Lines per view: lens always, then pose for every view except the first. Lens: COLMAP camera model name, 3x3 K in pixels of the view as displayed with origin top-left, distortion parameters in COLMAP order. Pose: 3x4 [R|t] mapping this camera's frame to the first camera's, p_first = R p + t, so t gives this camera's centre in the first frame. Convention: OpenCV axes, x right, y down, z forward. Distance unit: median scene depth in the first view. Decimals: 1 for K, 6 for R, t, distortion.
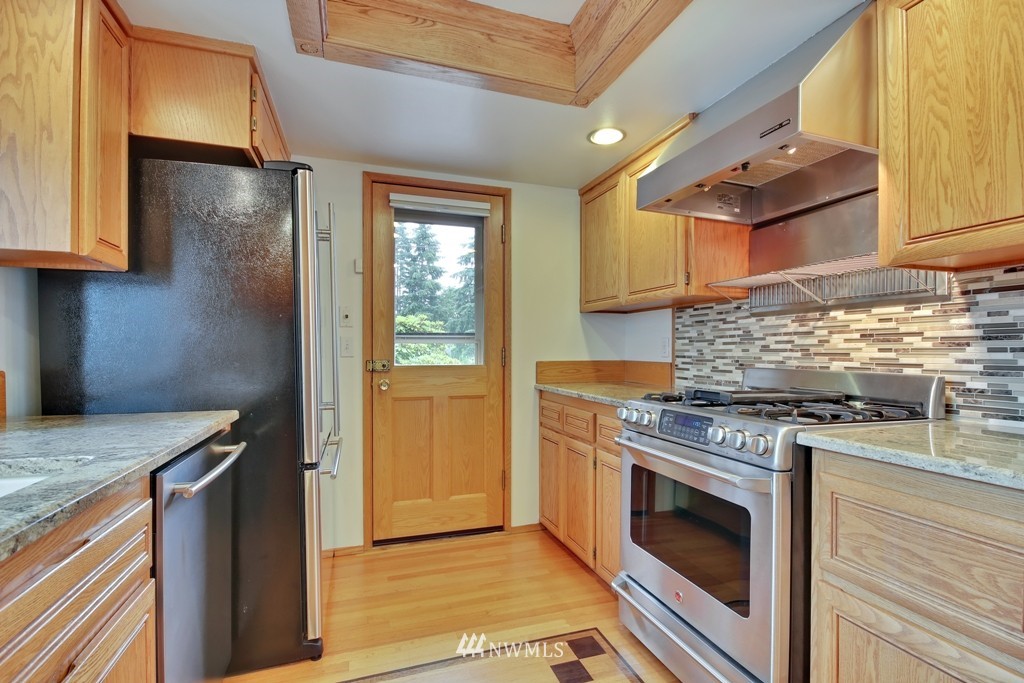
lens RADIAL K [[477.4, 0, 506.7], [0, 477.4, 350.1], [0, 0, 1]] dist [-0.004432, -0.000418]
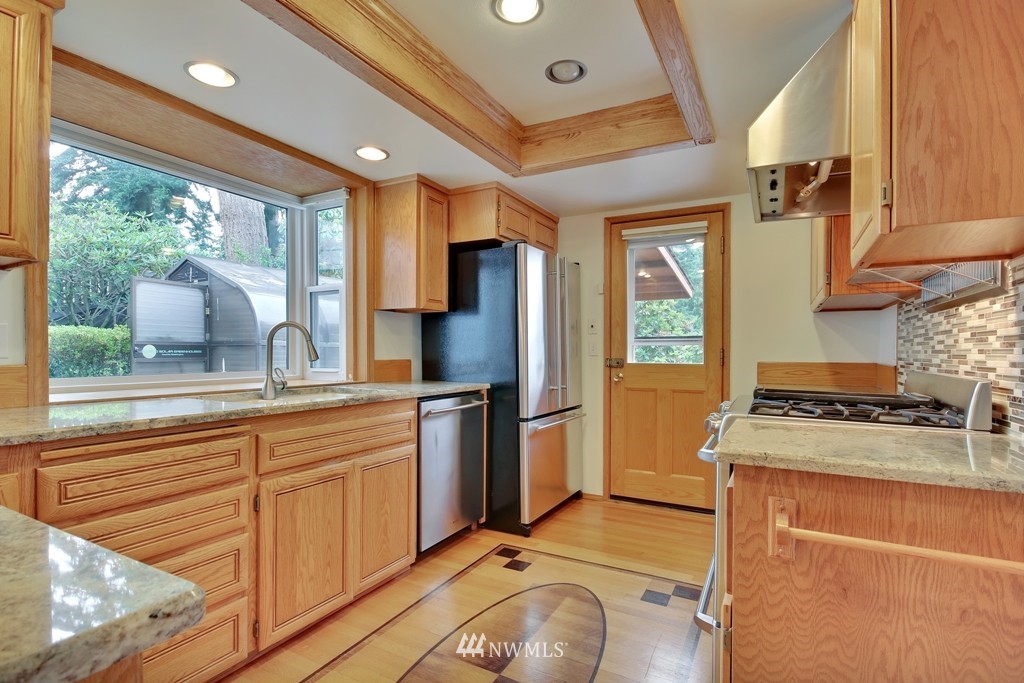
lens RADIAL K [[491.2, 0, 512.5], [0, 491.2, 349.3], [0, 0, 1]] dist [0.002757, 0.000122]
pose [[0.683512, -0.000150, -0.729939, 0.829397], [-0.002969, 0.999991, -0.002985, 0.001495], [0.729933, 0.004207, 0.683506, -0.209509]]
